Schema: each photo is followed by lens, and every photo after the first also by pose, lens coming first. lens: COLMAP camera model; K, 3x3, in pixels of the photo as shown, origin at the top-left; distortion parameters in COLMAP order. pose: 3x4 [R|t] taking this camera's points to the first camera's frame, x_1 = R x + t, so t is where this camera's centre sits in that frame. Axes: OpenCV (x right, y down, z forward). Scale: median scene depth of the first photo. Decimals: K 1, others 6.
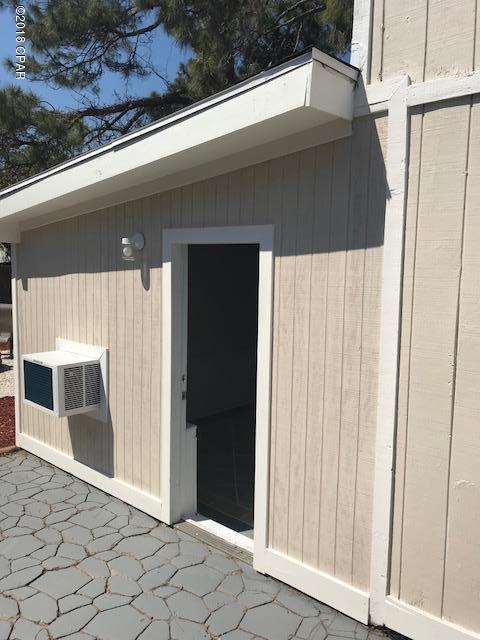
lens RADIAL K [[518.9, 0, 240.0], [0, 518.9, 320.0], [0, 0, 1]] dist [0.005303, -0.001079]
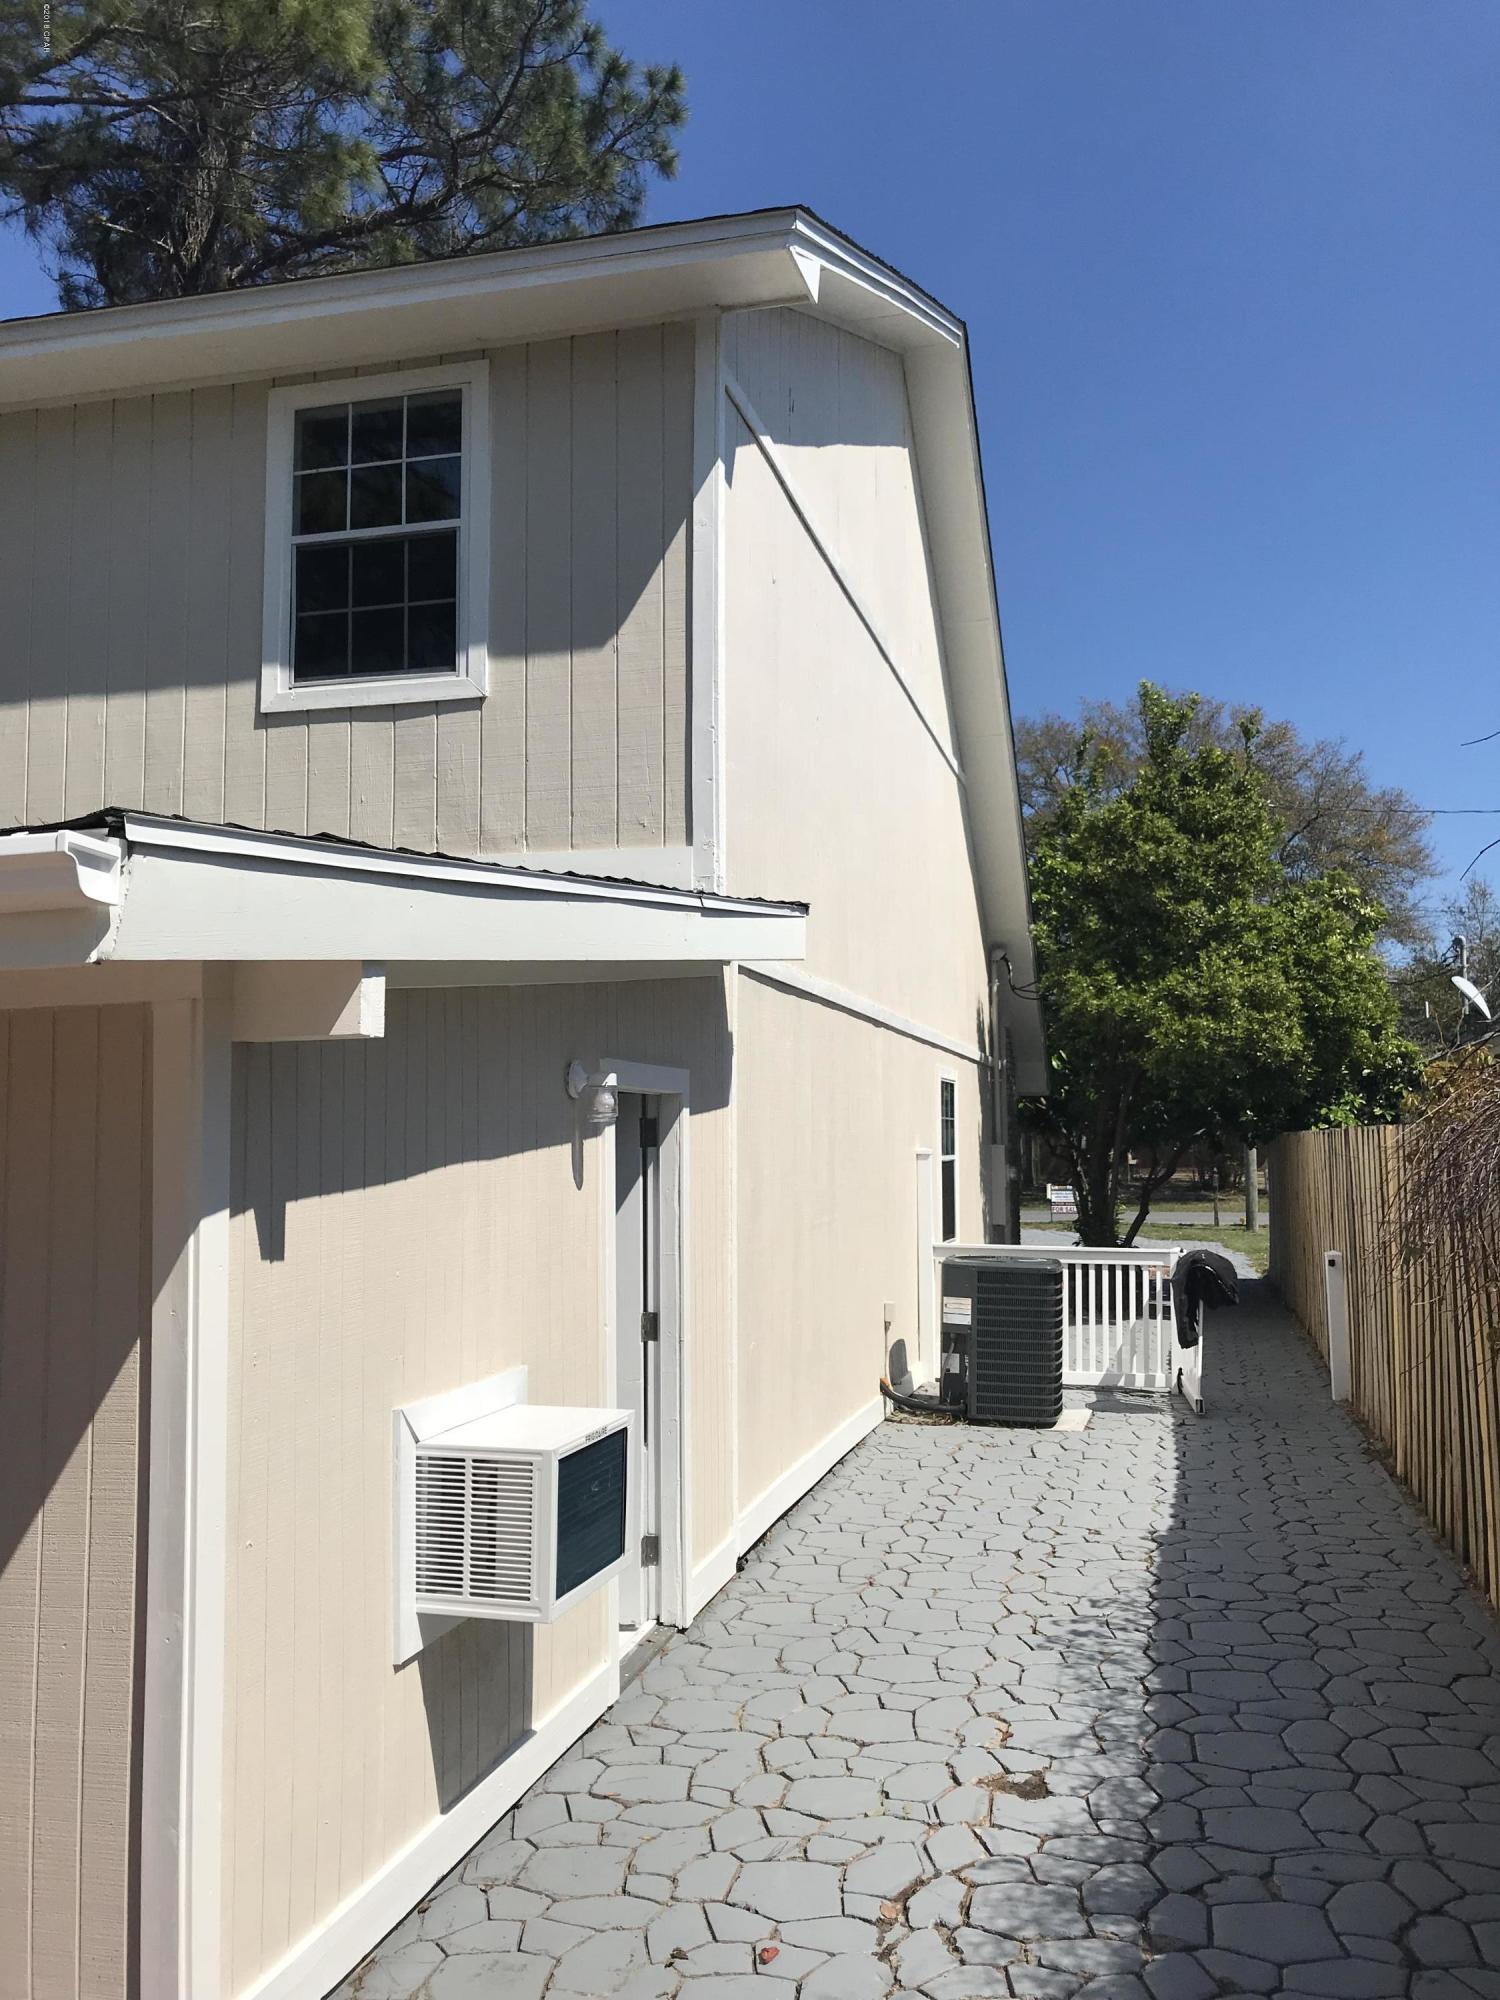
lens RADIAL K [[1621.5, 0, 750.0], [0, 1621.5, 1000.0], [0, 0, 1]] dist [0.005303, -0.001079]
pose [[-0.477835, 0.048133, 0.877130, -1.443881], [0.075785, 0.997034, -0.013427, -0.183991], [-0.875175, 0.060057, -0.480065, 1.500332]]
